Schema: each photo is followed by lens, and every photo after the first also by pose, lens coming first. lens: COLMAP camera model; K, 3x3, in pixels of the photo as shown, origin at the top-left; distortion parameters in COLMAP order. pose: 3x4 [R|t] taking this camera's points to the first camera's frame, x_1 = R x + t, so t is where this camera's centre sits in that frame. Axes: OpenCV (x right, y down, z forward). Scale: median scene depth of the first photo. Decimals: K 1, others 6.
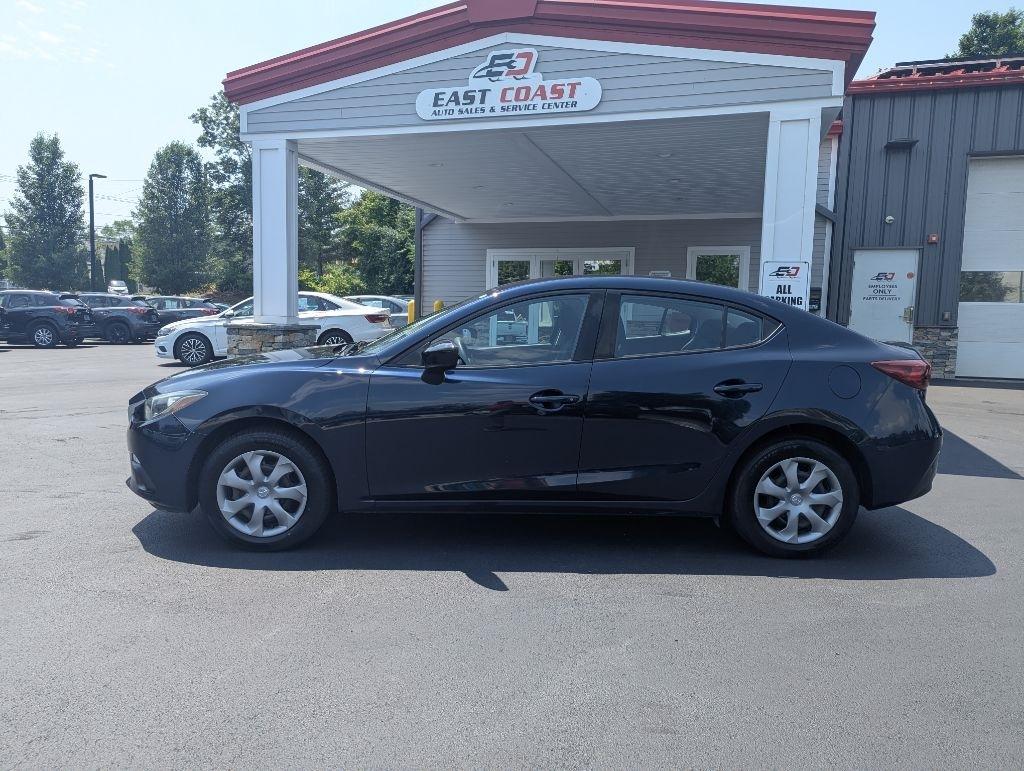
lens RADIAL K [[716.6, 0, 510.4], [0, 716.6, 382.0], [0, 0, 1]] dist [0.065989, -0.057858]
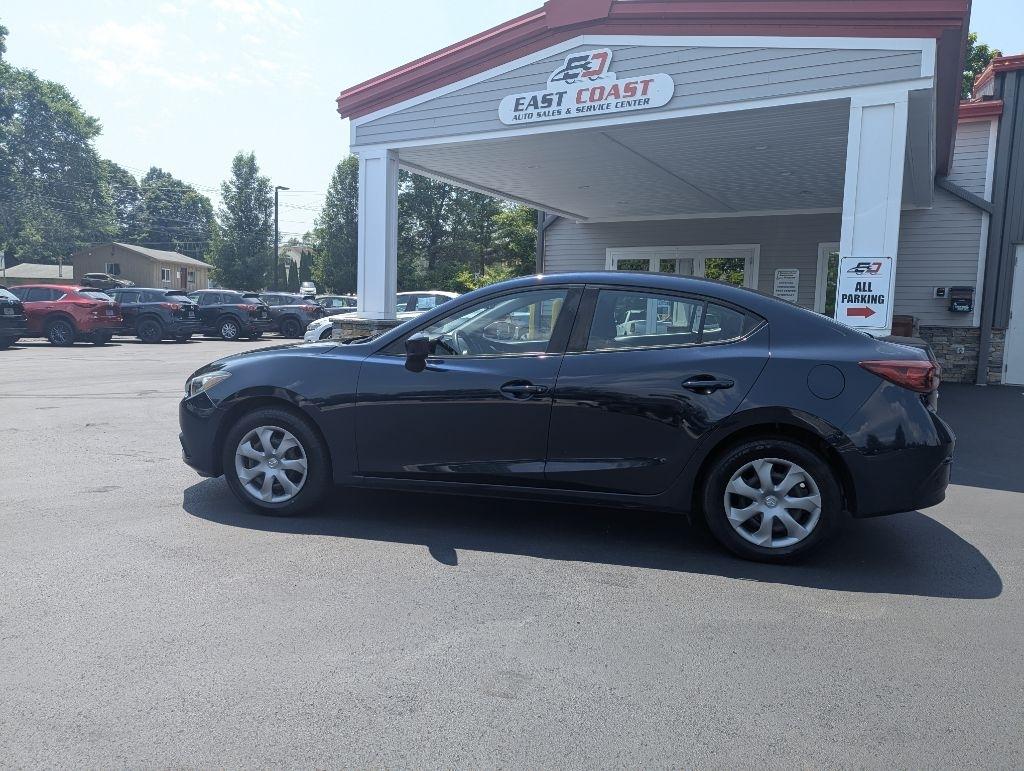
lens RADIAL K [[721.7, 0, 510.2], [0, 721.7, 374.1], [0, 0, 1]] dist [0.067360, -0.063003]
pose [[0.973666, 0.028520, -0.226187, 0.140354], [-0.031444, 0.999462, -0.009336, 0.006280], [0.225799, 0.016202, 0.974039, -0.013721]]
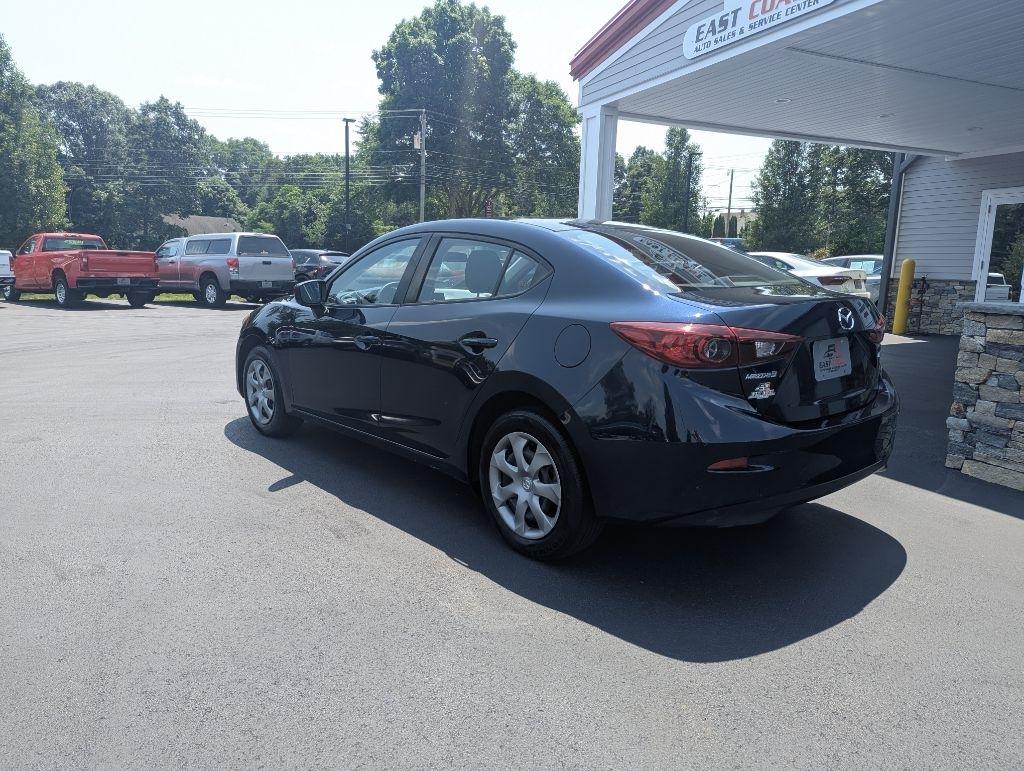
lens RADIAL K [[721.7, 0, 510.2], [0, 721.7, 374.1], [0, 0, 1]] dist [0.067360, -0.063003]
pose [[0.643568, 0.111325, -0.757249, 0.512615], [-0.086214, 0.993613, 0.072802, -0.010305], [0.760518, 0.018432, 0.649056, 0.233859]]
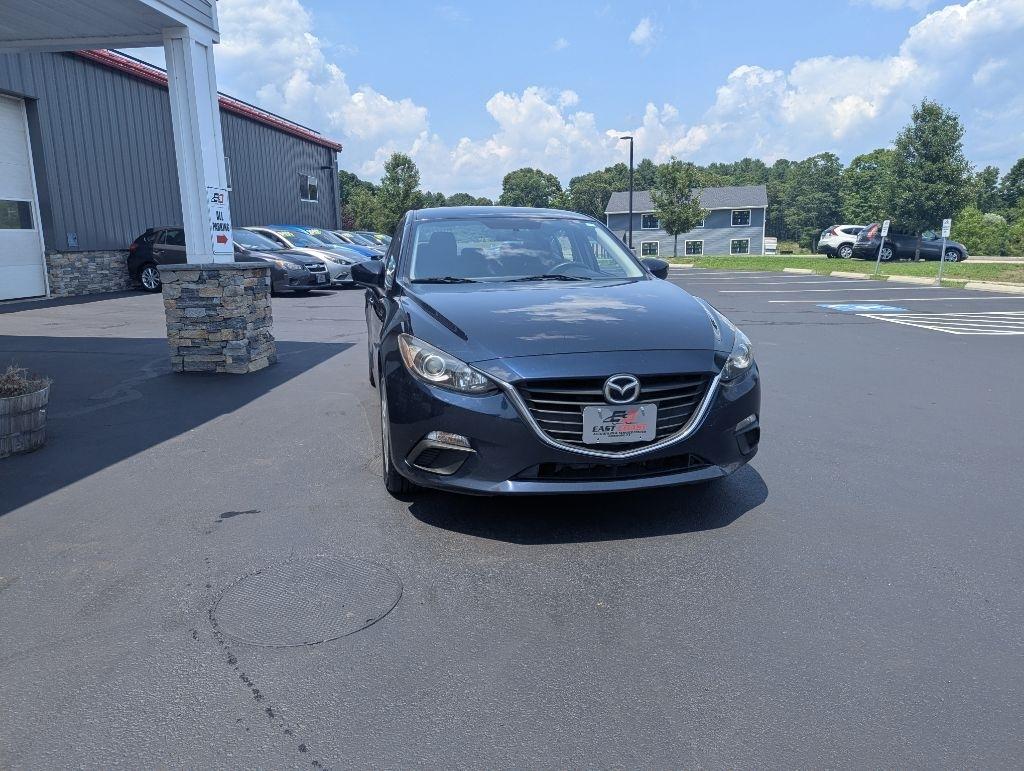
lens RADIAL K [[721.7, 0, 510.2], [0, 721.7, 374.1], [0, 0, 1]] dist [0.067360, -0.063003]
pose [[-0.204209, -0.197251, 0.958849, -0.671049], [0.110315, 0.968613, 0.222754, -0.089087], [-0.972692, 0.151264, -0.176039, 0.754087]]
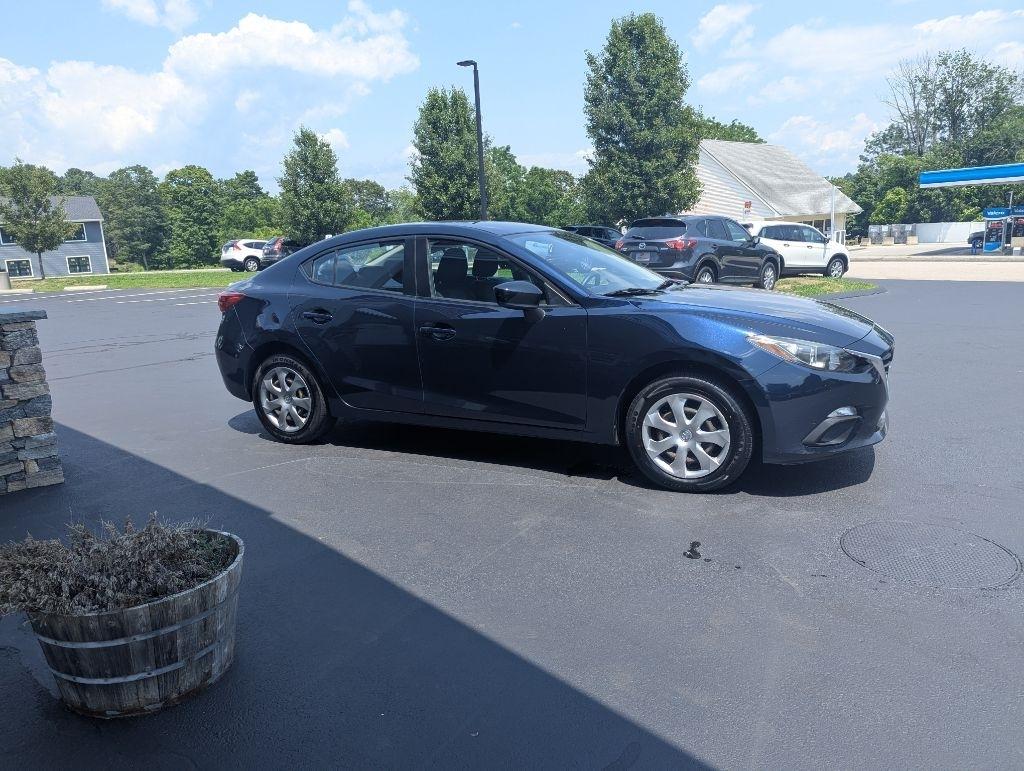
lens RADIAL K [[722.9, 0, 519.0], [0, 722.9, 386.3], [0, 0, 1]] dist [0.070347, -0.066751]
pose [[-0.888155, -0.079210, 0.452666, -0.301206], [0.069549, 0.950517, 0.302786, -0.148428], [-0.454251, 0.300404, -0.838698, 1.229497]]
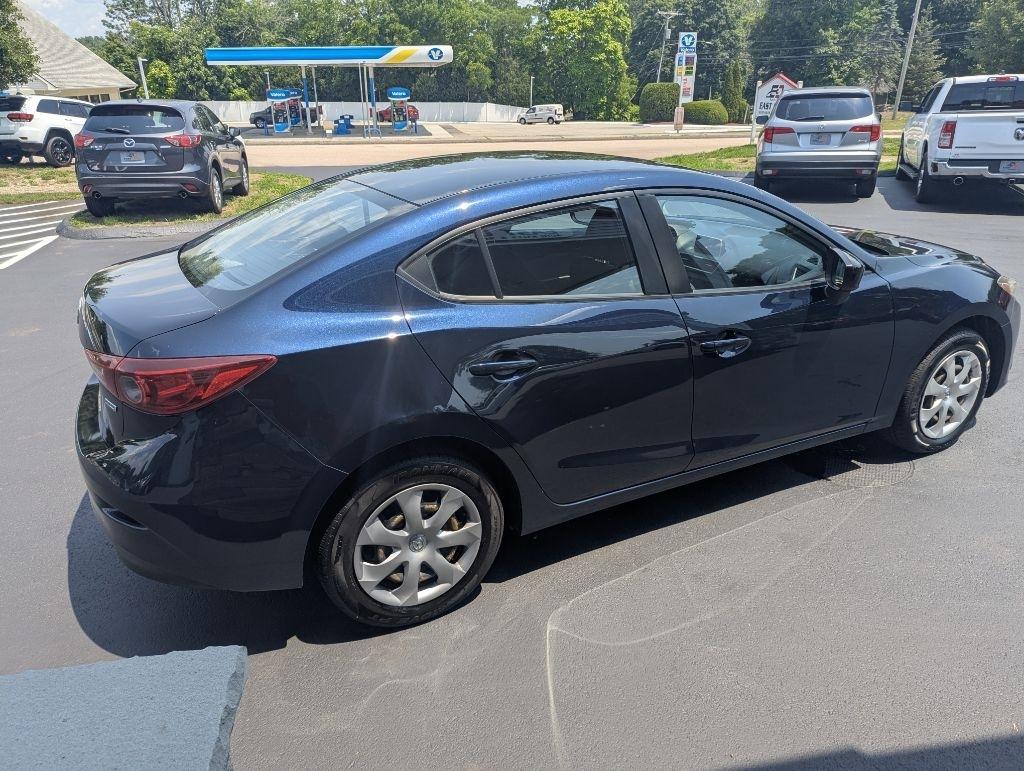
lens RADIAL K [[719.8, 0, 505.4], [0, 719.8, 381.0], [0, 0, 1]] dist [0.066419, -0.064294]
pose [[-0.900631, 0.156592, -0.405392, 0.291103], [-0.049248, 0.890042, 0.453212, -0.165091], [0.431785, 0.428141, -0.793887, 1.007295]]
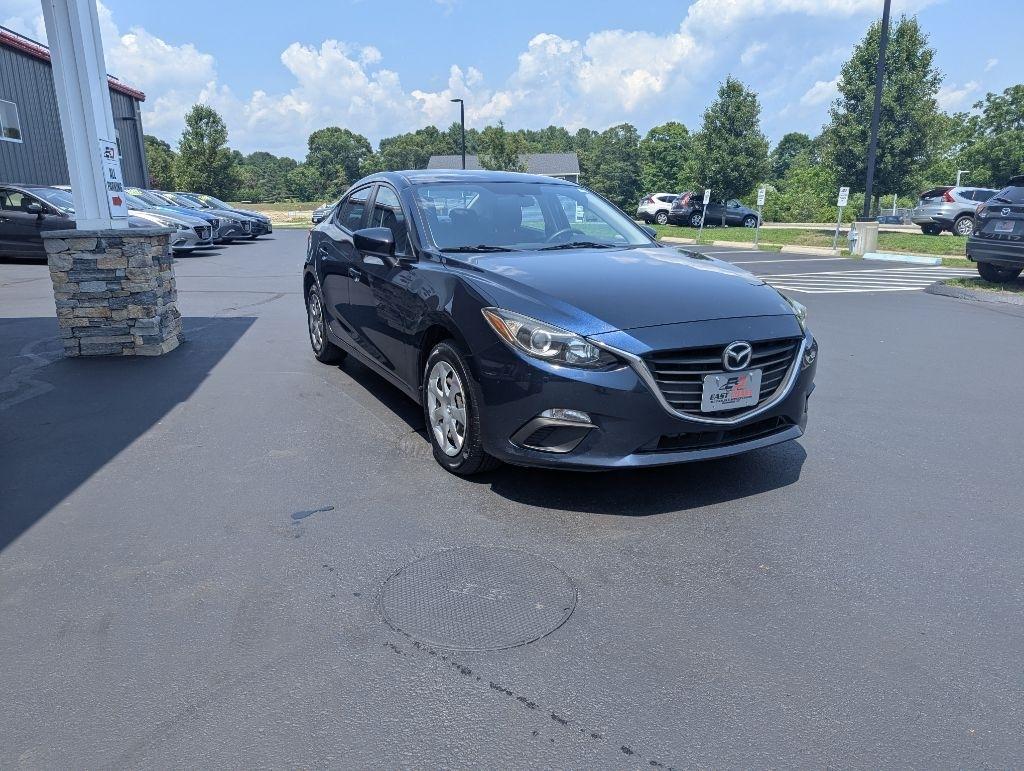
lens RADIAL K [[719.8, 0, 505.4], [0, 719.8, 381.0], [0, 0, 1]] dist [0.066419, -0.064294]
pose [[-0.438098, -0.234190, 0.867885, -0.600951], [0.089233, 0.949370, 0.301222, -0.105328], [-0.894487, 0.209409, -0.395020, 0.901365]]
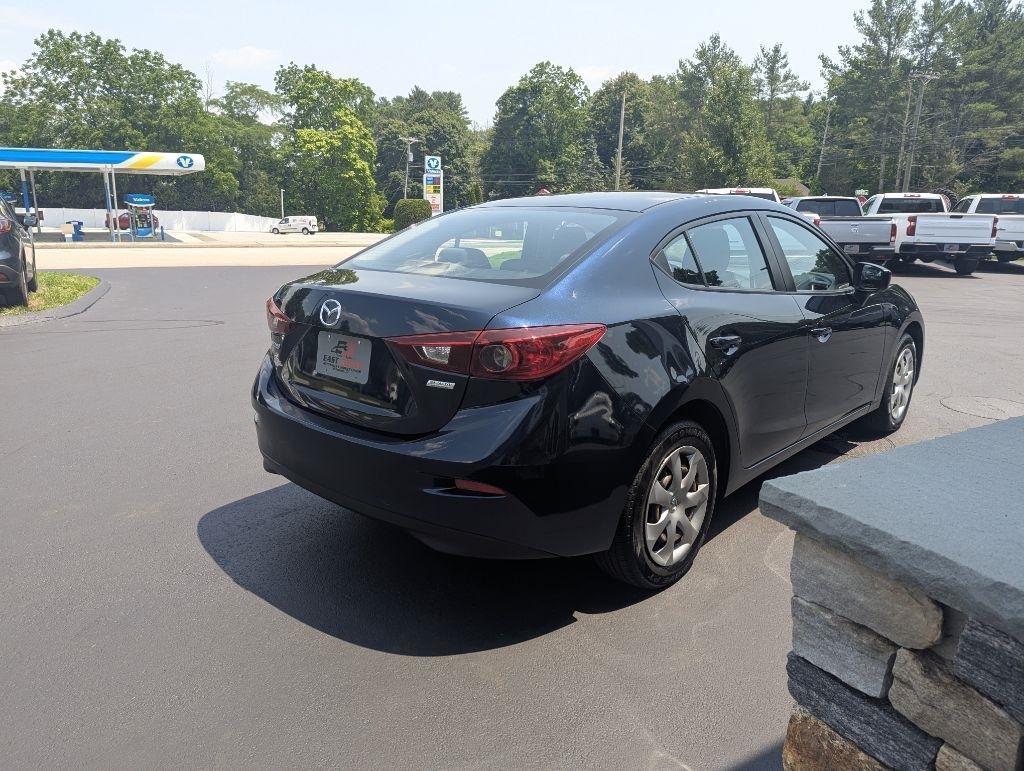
lens RADIAL K [[721.7, 0, 510.2], [0, 721.7, 374.1], [0, 0, 1]] dist [0.067360, -0.063003]
pose [[-0.694911, 0.138007, -0.705728, 0.514777], [-0.097991, 0.954083, 0.283062, -0.104732], [0.712387, 0.265858, -0.649480, 0.919717]]
